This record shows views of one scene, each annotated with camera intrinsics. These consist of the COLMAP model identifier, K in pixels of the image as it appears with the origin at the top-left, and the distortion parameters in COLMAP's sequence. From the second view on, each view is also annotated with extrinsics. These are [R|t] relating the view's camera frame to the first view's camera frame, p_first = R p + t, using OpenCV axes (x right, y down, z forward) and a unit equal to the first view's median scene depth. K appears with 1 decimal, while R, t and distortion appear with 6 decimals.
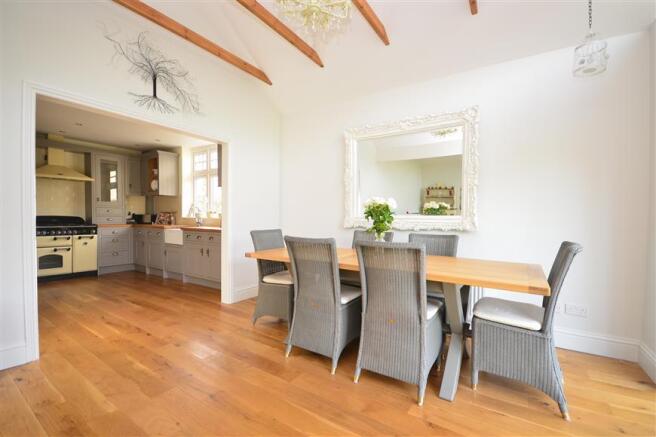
lens RADIAL K [[286.9, 0, 328.4], [0, 286.9, 219.9], [0, 0, 1]] dist [0.001078, -0.000378]
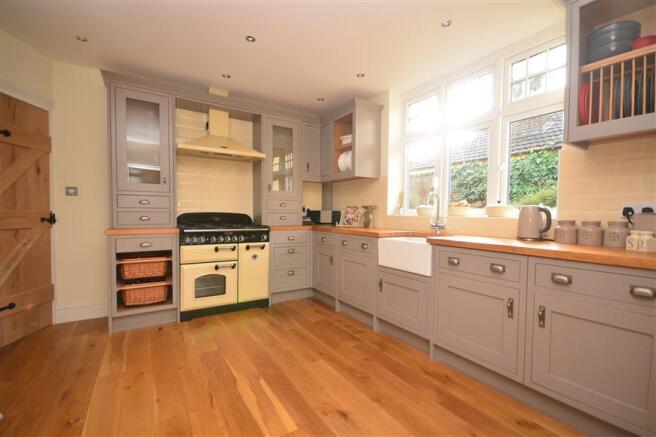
lens RADIAL K [[286.9, 0, 327.1], [0, 286.9, 219.0], [0, 0, 1]] dist [0.001078, -0.000378]
pose [[0.914240, 0.009042, -0.405072, -0.442005], [-0.007360, 0.999957, 0.005709, -0.004527], [0.405106, -0.002238, 0.914267, 0.485058]]
